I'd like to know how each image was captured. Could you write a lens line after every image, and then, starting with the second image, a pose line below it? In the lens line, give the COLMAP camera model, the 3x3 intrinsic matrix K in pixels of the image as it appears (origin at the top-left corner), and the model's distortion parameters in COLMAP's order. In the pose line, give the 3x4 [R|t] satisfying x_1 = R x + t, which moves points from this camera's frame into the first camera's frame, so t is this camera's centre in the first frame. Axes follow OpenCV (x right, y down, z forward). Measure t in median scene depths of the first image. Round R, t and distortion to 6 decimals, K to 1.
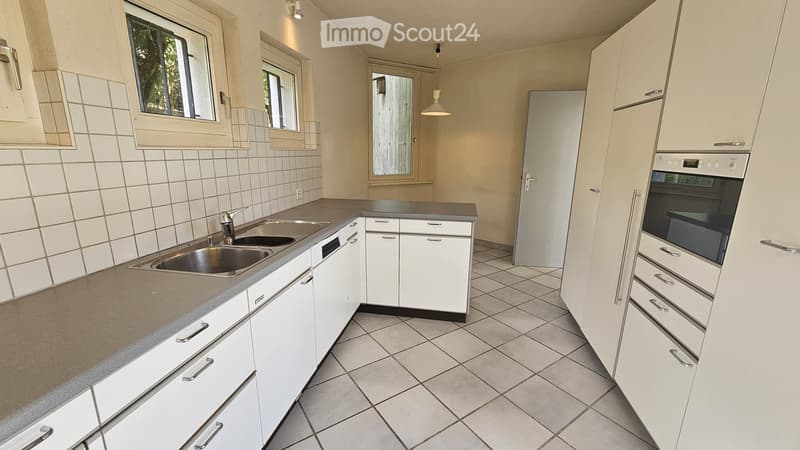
lens RADIAL K [[327.5, 0, 400.1], [0, 327.5, 227.3], [0, 0, 1]] dist [-0.002160, -0.000349]
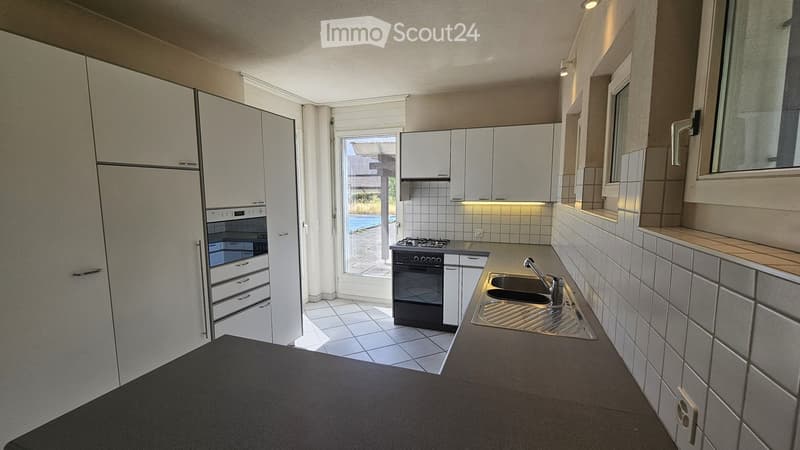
lens RADIAL K [[327.5, 0, 400.1], [0, 327.5, 227.3], [0, 0, 1]] dist [-0.002160, -0.000349]
pose [[-0.987503, -0.024141, 0.155739, -0.270612], [0.029738, 0.941903, 0.334565, -0.719015], [-0.154768, 0.335016, -0.929414, 2.633422]]
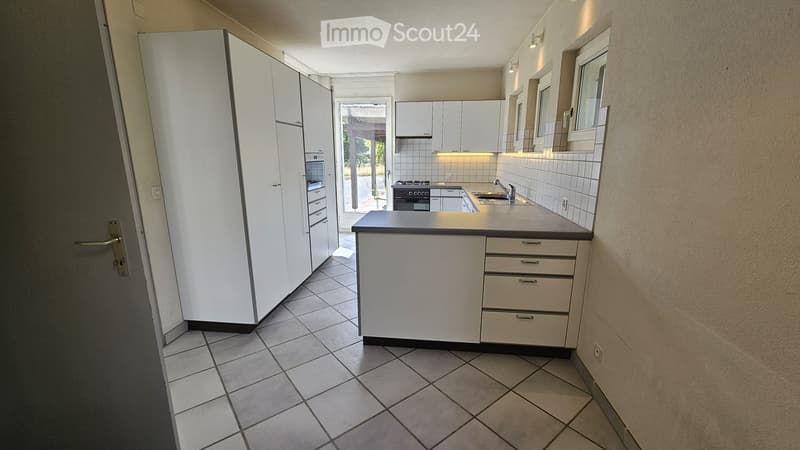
lens RADIAL K [[327.5, 0, 400.1], [0, 327.5, 227.3], [0, 0, 1]] dist [-0.002160, -0.000349]
pose [[-0.997757, 0.007863, -0.066481, 0.396033], [-0.021882, 0.900217, 0.434890, -0.890345], [0.063267, 0.435370, -0.898026, 3.834583]]
